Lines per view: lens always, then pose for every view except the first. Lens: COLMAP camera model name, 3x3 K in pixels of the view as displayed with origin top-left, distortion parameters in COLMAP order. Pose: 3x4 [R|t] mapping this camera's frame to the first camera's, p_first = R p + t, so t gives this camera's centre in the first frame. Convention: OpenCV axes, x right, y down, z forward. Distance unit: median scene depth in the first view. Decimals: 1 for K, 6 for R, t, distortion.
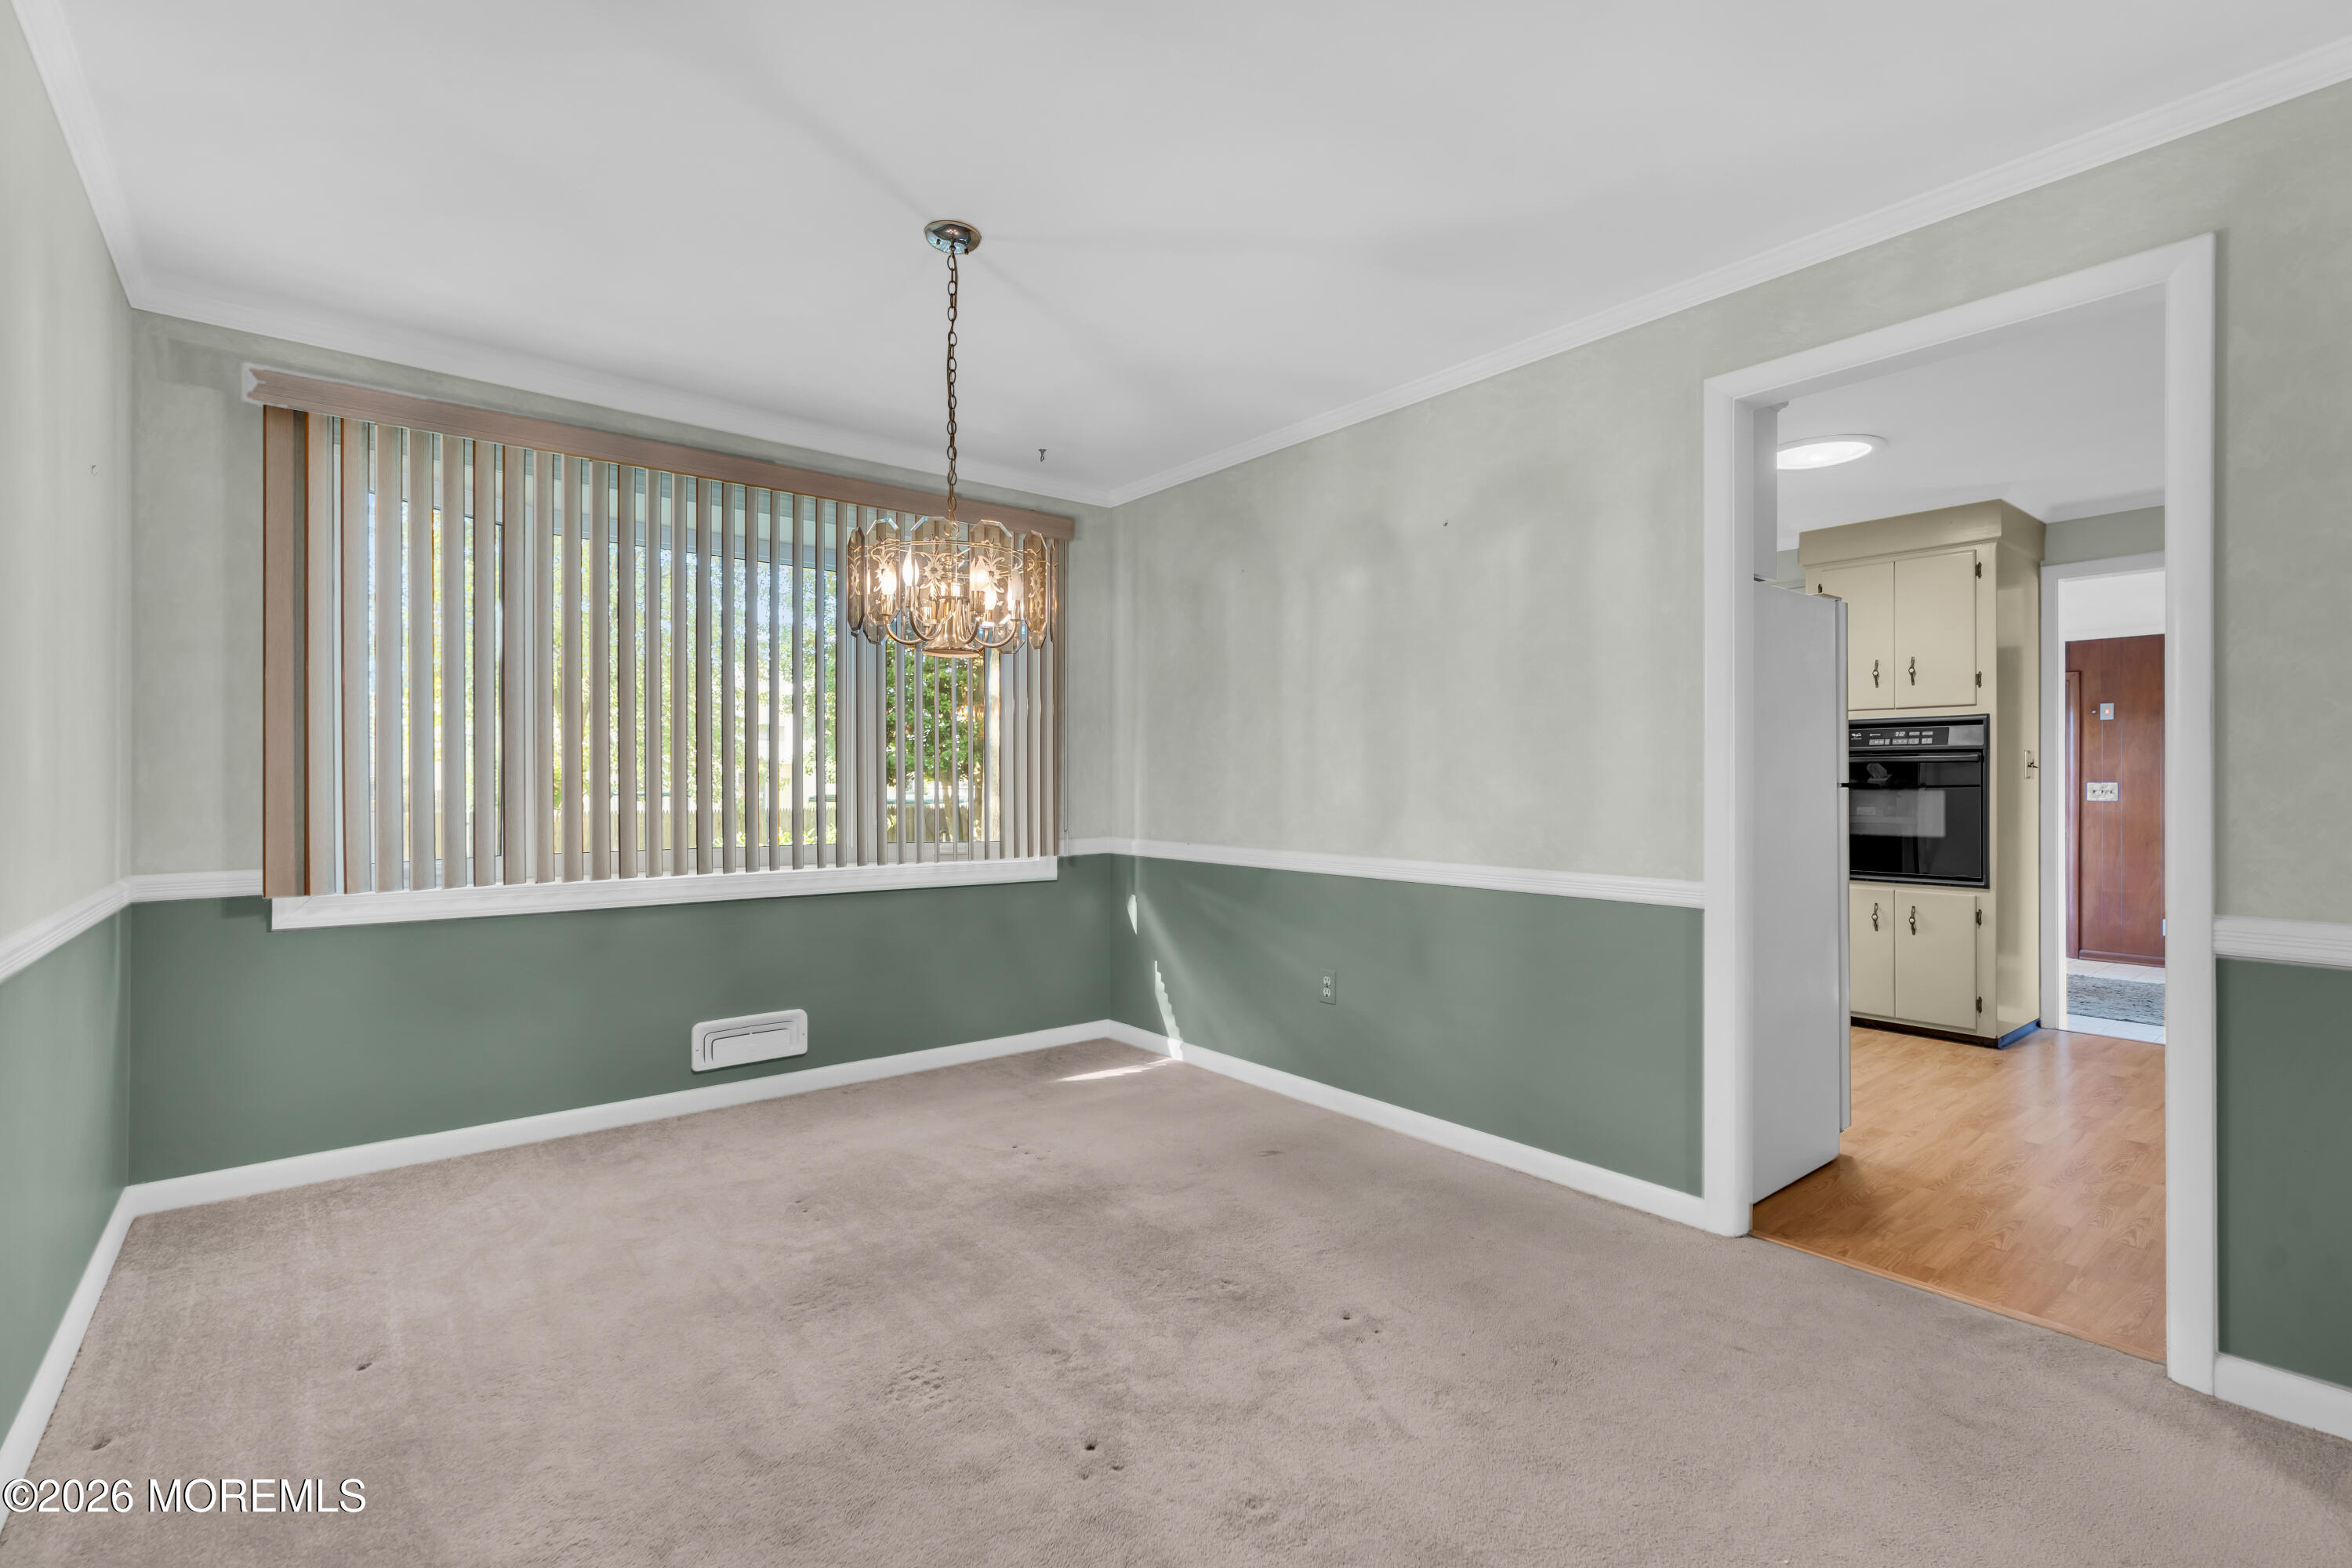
lens RADIAL K [[1054.1, 0, 1168.4], [0, 1054.1, 783.1], [0, 0, 1]] dist [0.003718, -0.000275]
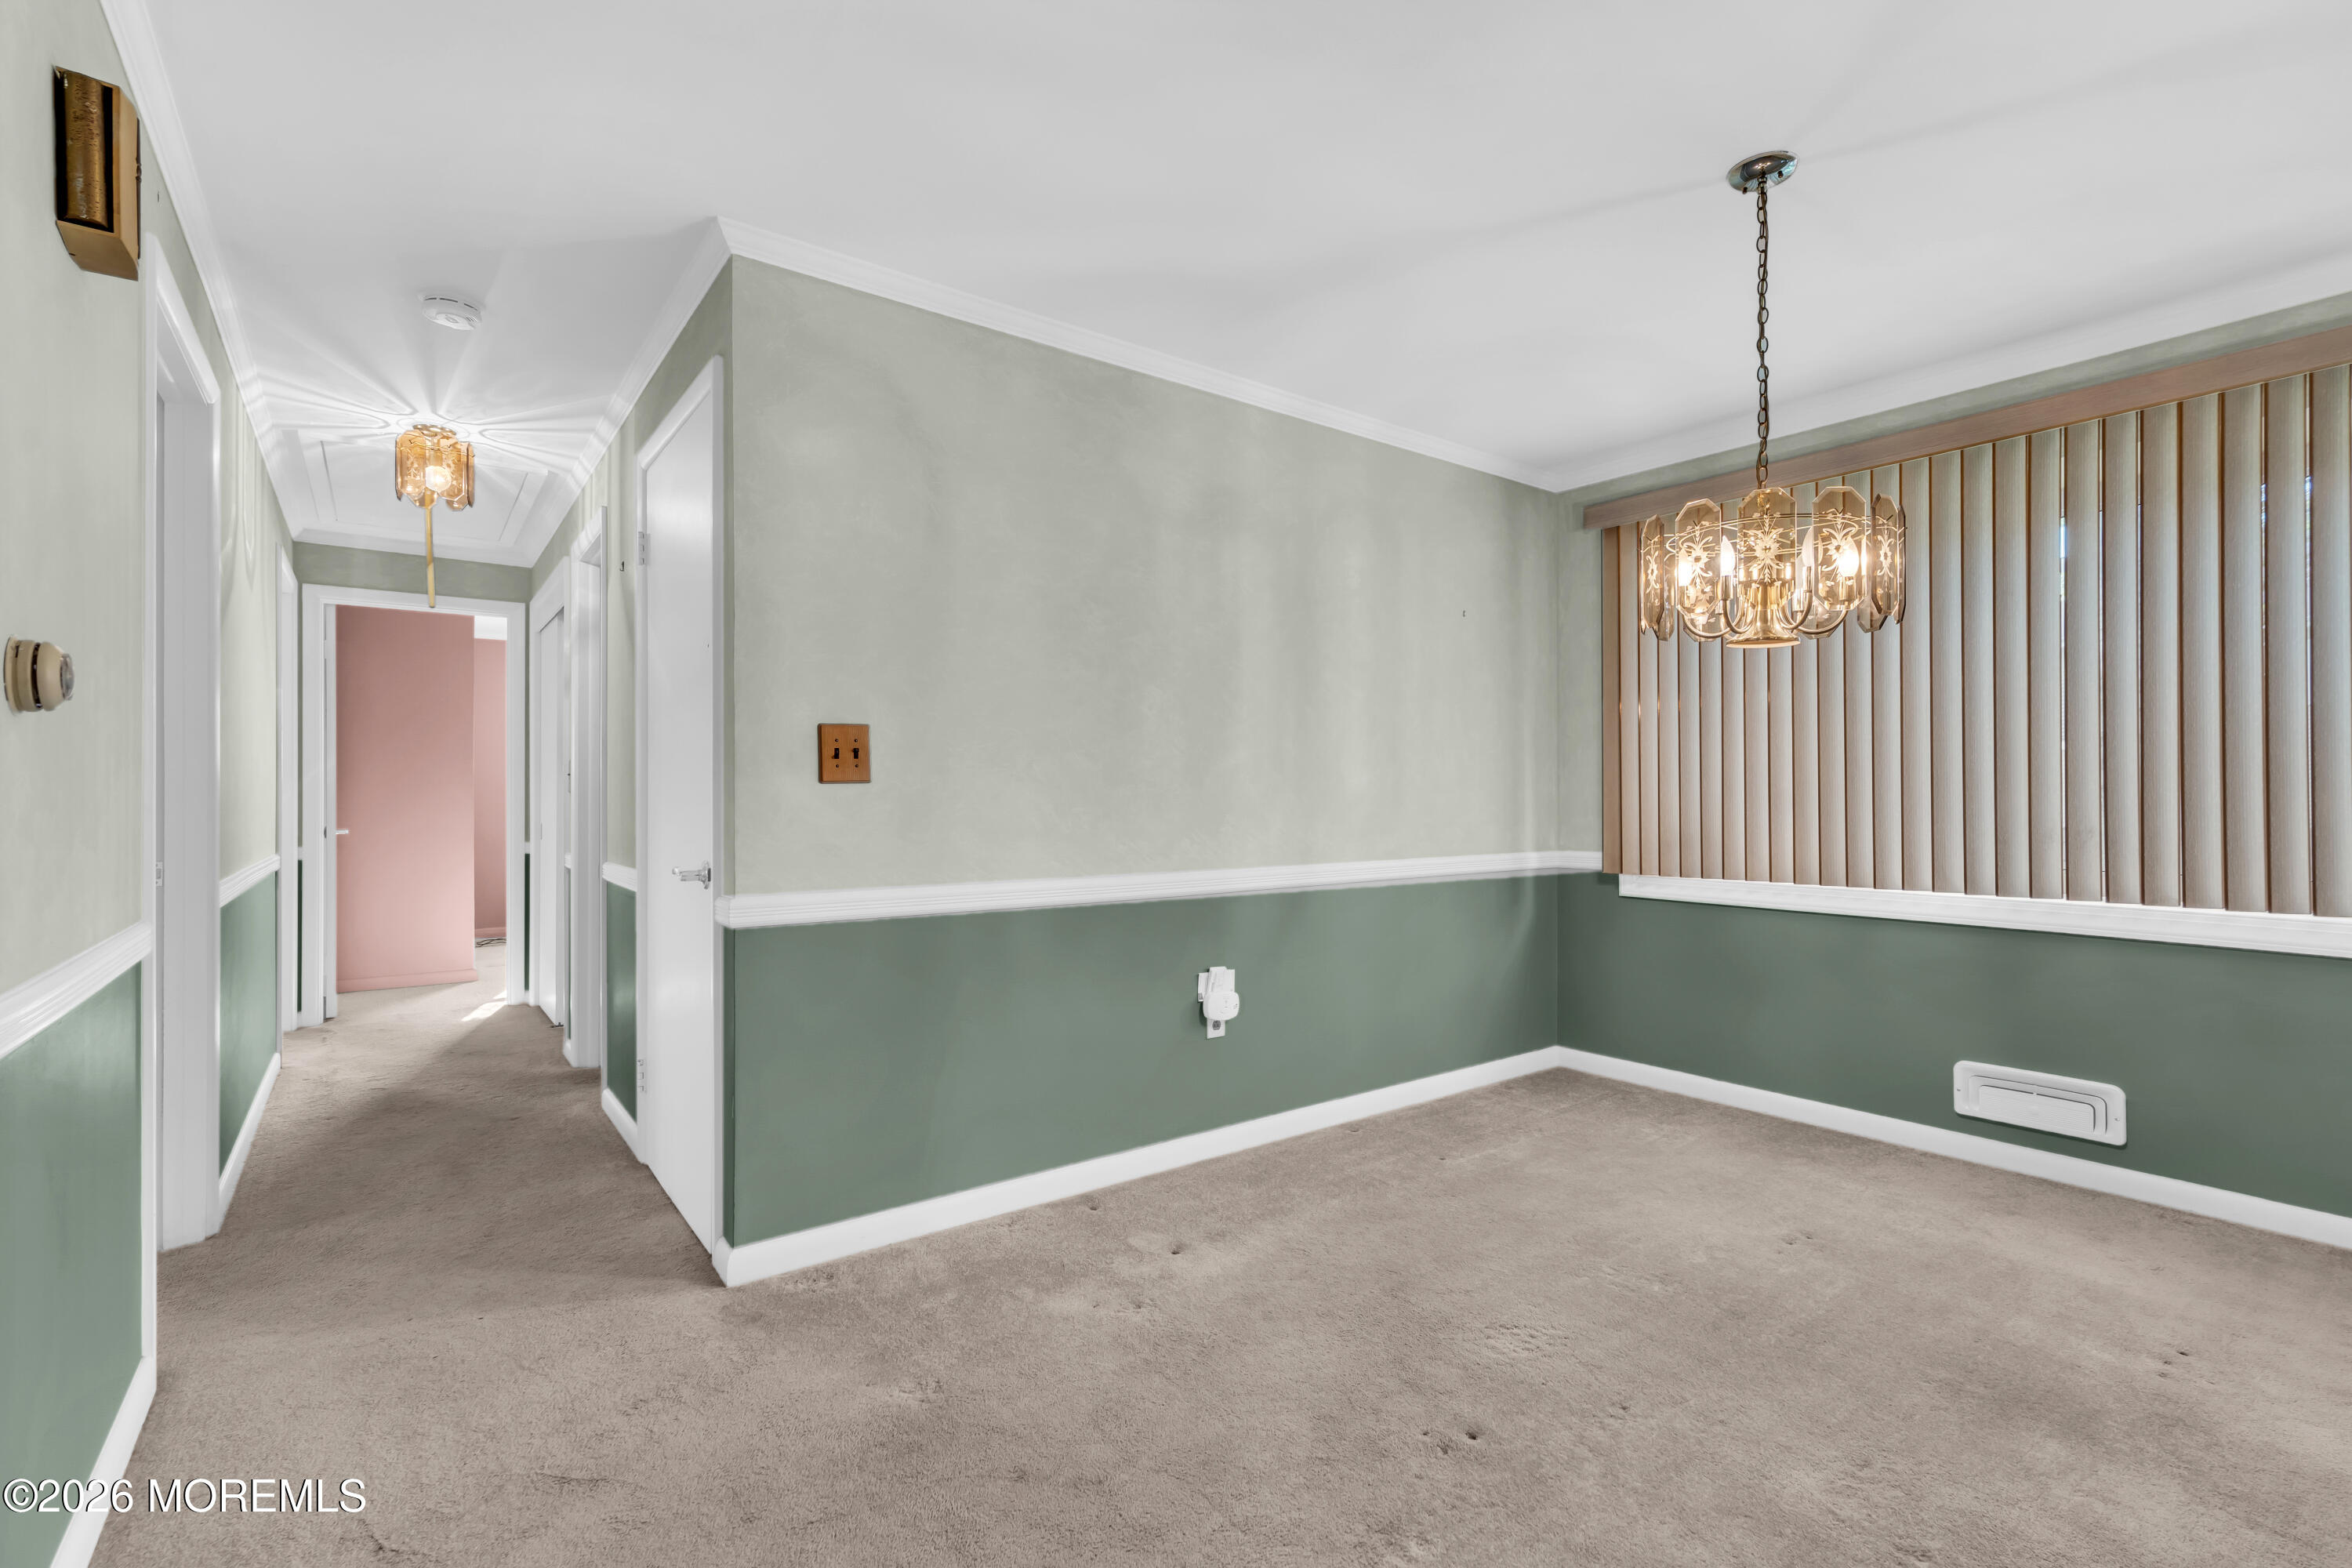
lens RADIAL K [[1054.1, 0, 1170.5], [0, 1054.1, 785.0], [0, 0, 1]] dist [0.003718, -0.000275]
pose [[-0.036371, -0.008972, -0.999298, 0.577198], [0.001218, 0.999959, -0.009022, 0.002488], [0.999338, -0.001545, -0.036358, 0.445422]]
